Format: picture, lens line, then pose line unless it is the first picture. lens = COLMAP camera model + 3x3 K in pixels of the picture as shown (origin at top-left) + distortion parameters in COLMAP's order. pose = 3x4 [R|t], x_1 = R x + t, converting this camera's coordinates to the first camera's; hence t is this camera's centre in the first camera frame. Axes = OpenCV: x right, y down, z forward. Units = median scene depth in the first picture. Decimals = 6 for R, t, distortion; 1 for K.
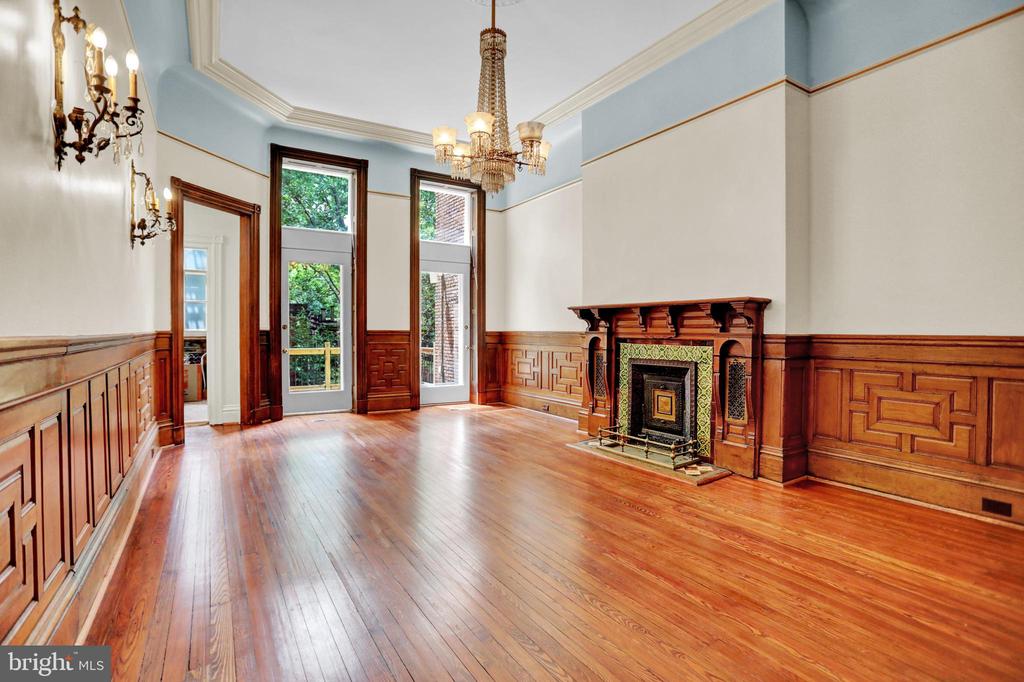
lens RADIAL K [[489.4, 0, 512.0], [0, 489.4, 341.0], [0, 0, 1]] dist [-0.066182, 0.024844]
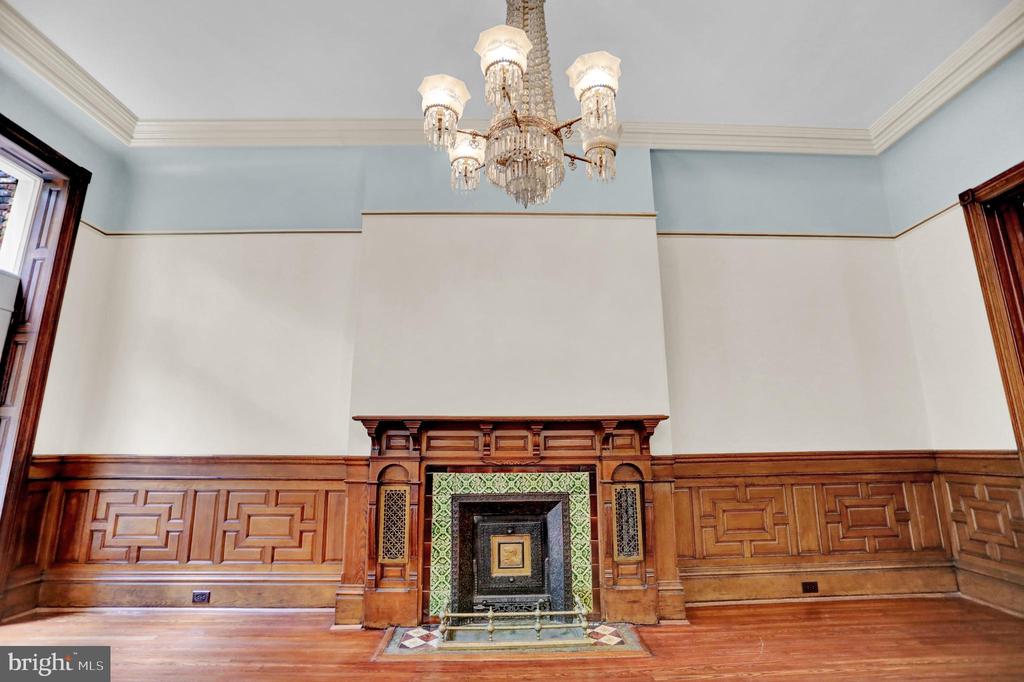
lens RADIAL K [[489.4, 0, 512.0], [0, 489.4, 341.0], [0, 0, 1]] dist [-0.066182, 0.024844]
pose [[0.508879, 0.183390, 0.841077, -0.370898], [0.027417, 0.973096, -0.228763, -0.018551], [-0.860401, 0.139473, 0.490161, 0.595518]]
